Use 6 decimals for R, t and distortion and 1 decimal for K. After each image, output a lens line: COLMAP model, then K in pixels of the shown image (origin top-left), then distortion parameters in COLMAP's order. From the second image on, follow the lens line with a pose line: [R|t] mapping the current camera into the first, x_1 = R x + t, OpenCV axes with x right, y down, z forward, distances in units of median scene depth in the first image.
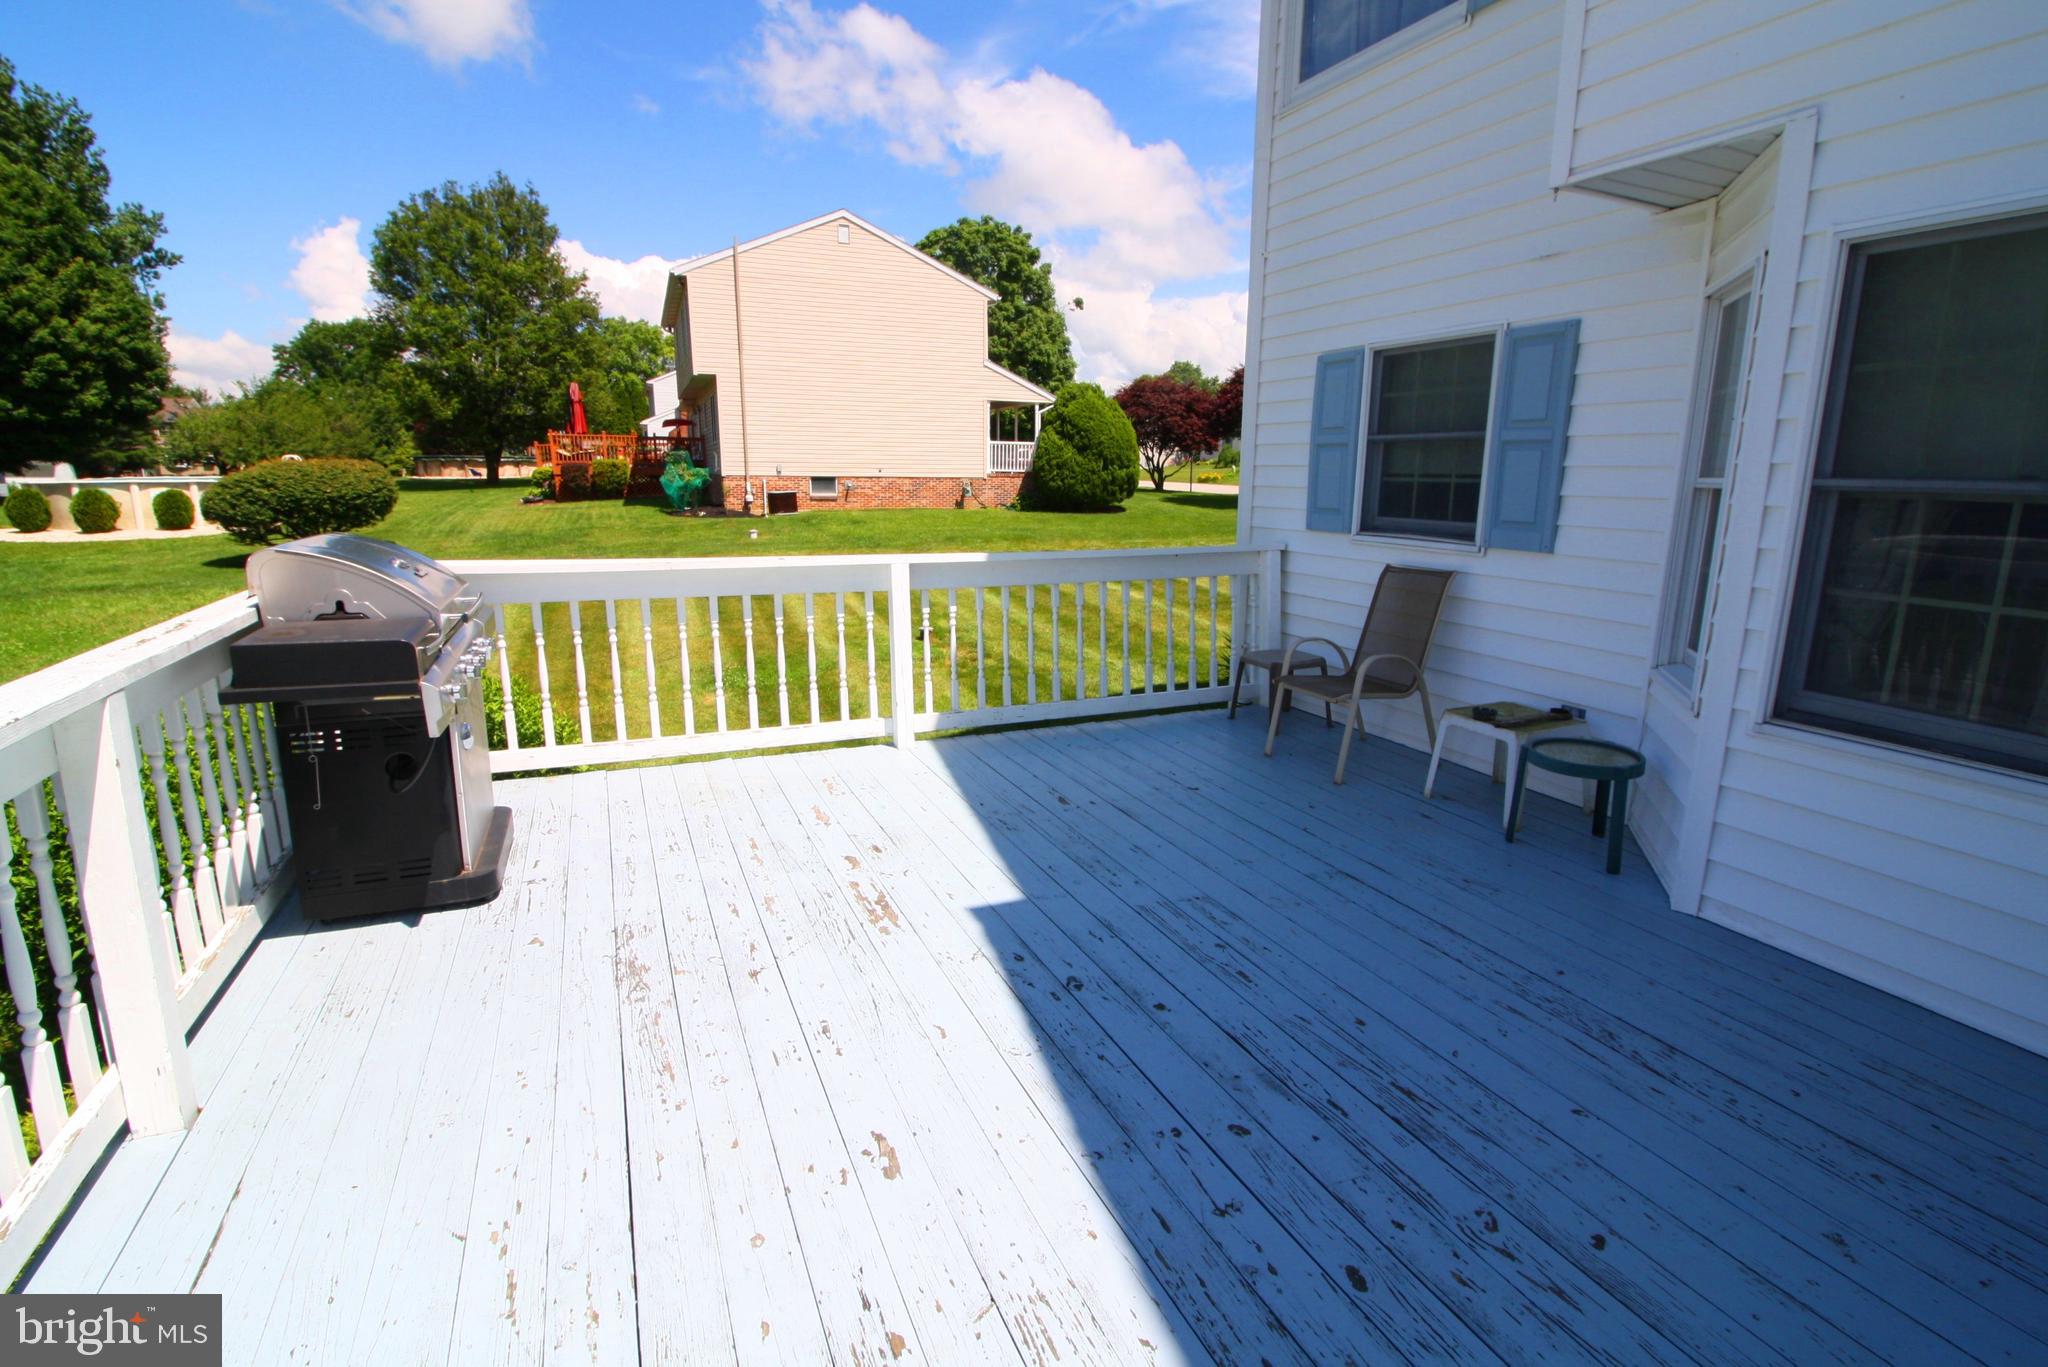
lens RADIAL K [[951.2, 0, 1044.2], [0, 951.2, 676.4], [0, 0, 1]] dist [0.012844, -0.019375]
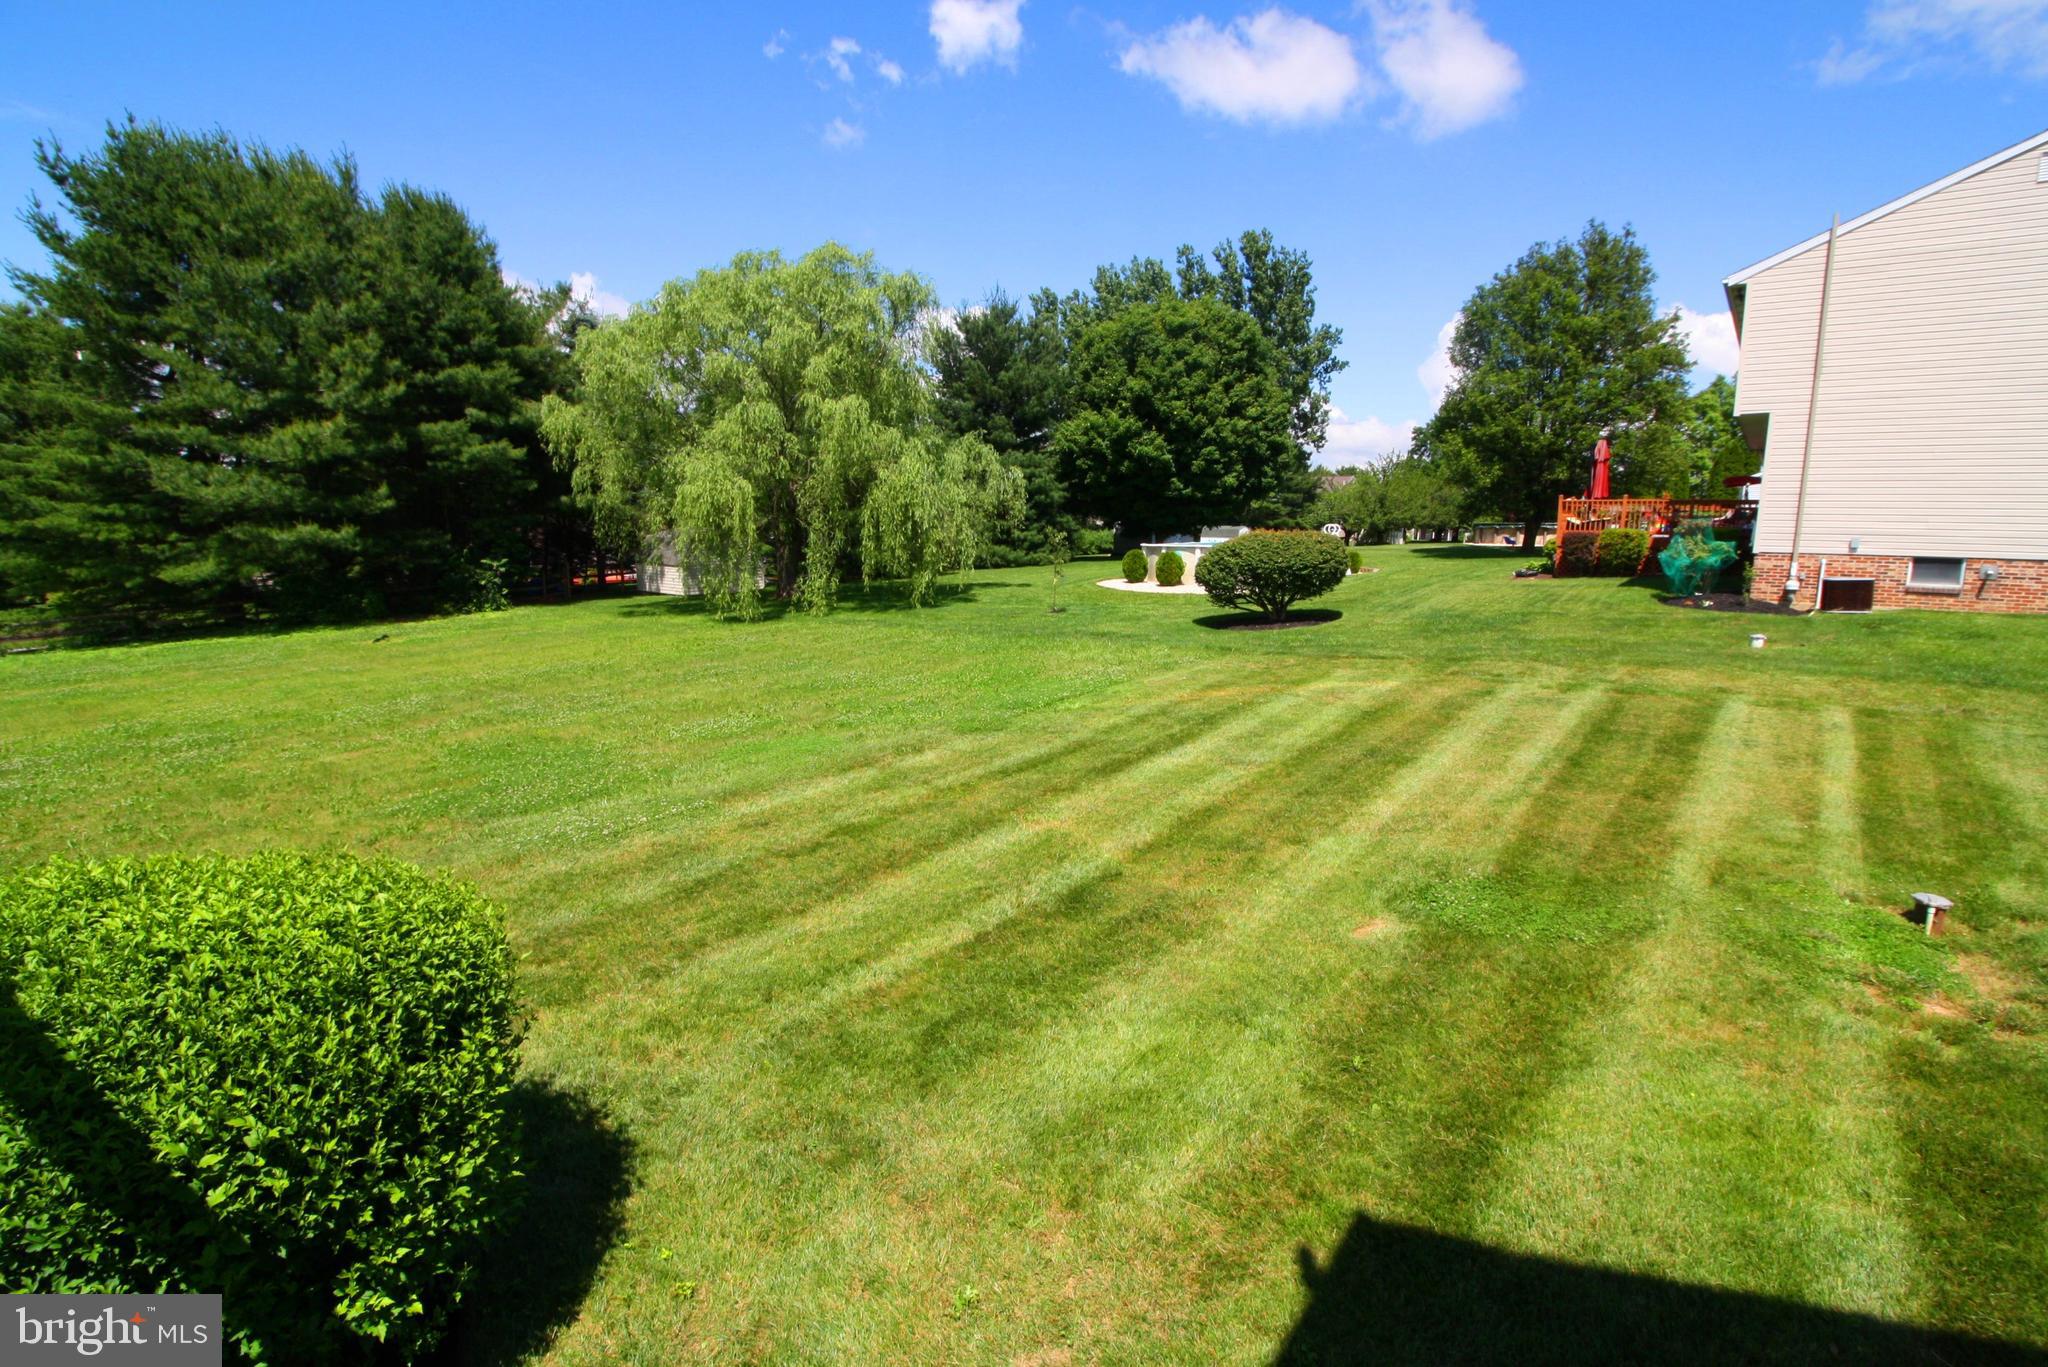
lens RADIAL K [[959.3, 0, 1044.3], [0, 959.3, 679.2], [0, 0, 1]] dist [0.000618, -0.012088]
pose [[0.501407, 0.134228, -0.854736, 0.017864], [-0.187613, 0.981255, 0.044039, -0.042299], [0.844625, 0.138278, 0.517192, 0.165707]]
